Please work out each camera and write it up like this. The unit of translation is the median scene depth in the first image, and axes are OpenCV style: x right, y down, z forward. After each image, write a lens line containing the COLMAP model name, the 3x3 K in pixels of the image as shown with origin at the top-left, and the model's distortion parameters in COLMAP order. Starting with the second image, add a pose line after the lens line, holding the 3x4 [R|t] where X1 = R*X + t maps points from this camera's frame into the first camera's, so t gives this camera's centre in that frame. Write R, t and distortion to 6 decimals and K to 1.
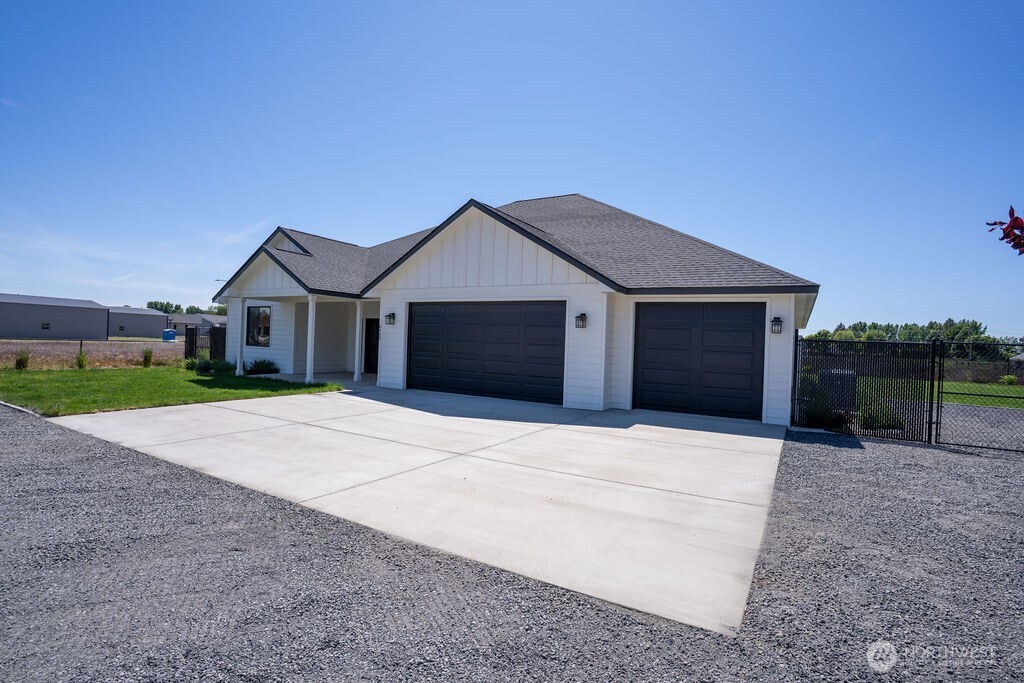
lens RADIAL K [[500.2, 0, 508.2], [0, 500.2, 335.9], [0, 0, 1]] dist [-0.057550, 0.017141]
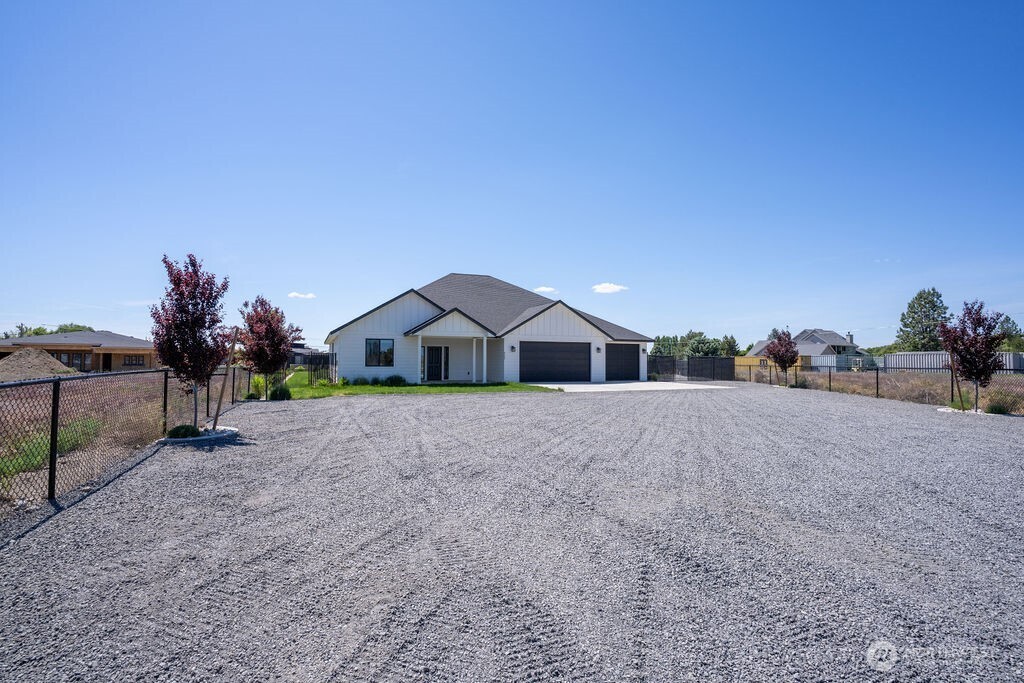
lens RADIAL K [[500.2, 0, 510.8], [0, 500.2, 340.1], [0, 0, 1]] dist [-0.057550, 0.017141]
pose [[0.614524, 0.000144, 0.788898, -2.090599], [0.007931, 0.999948, -0.006360, -0.064606], [-0.788858, 0.010165, 0.614491, -0.289160]]
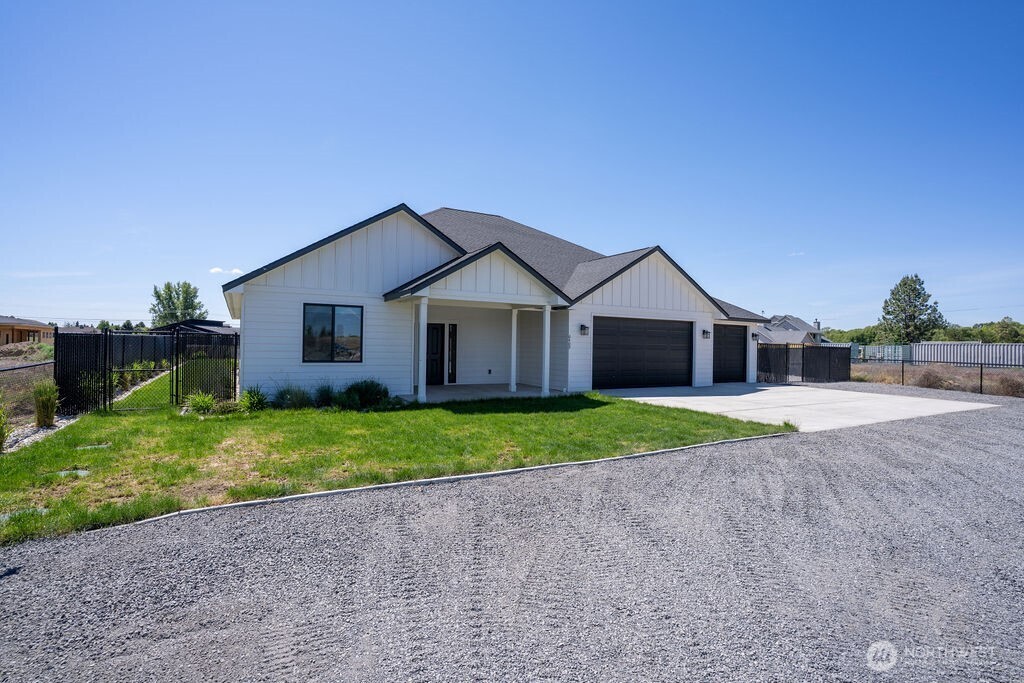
lens RADIAL K [[500.2, 0, 514.7], [0, 500.2, 341.3], [0, 0, 1]] dist [-0.057550, 0.017141]
pose [[0.503897, -0.022596, 0.863468, -1.440666], [-0.008298, 0.999485, 0.030997, -0.047944], [-0.863724, -0.022784, 0.503450, 0.636164]]
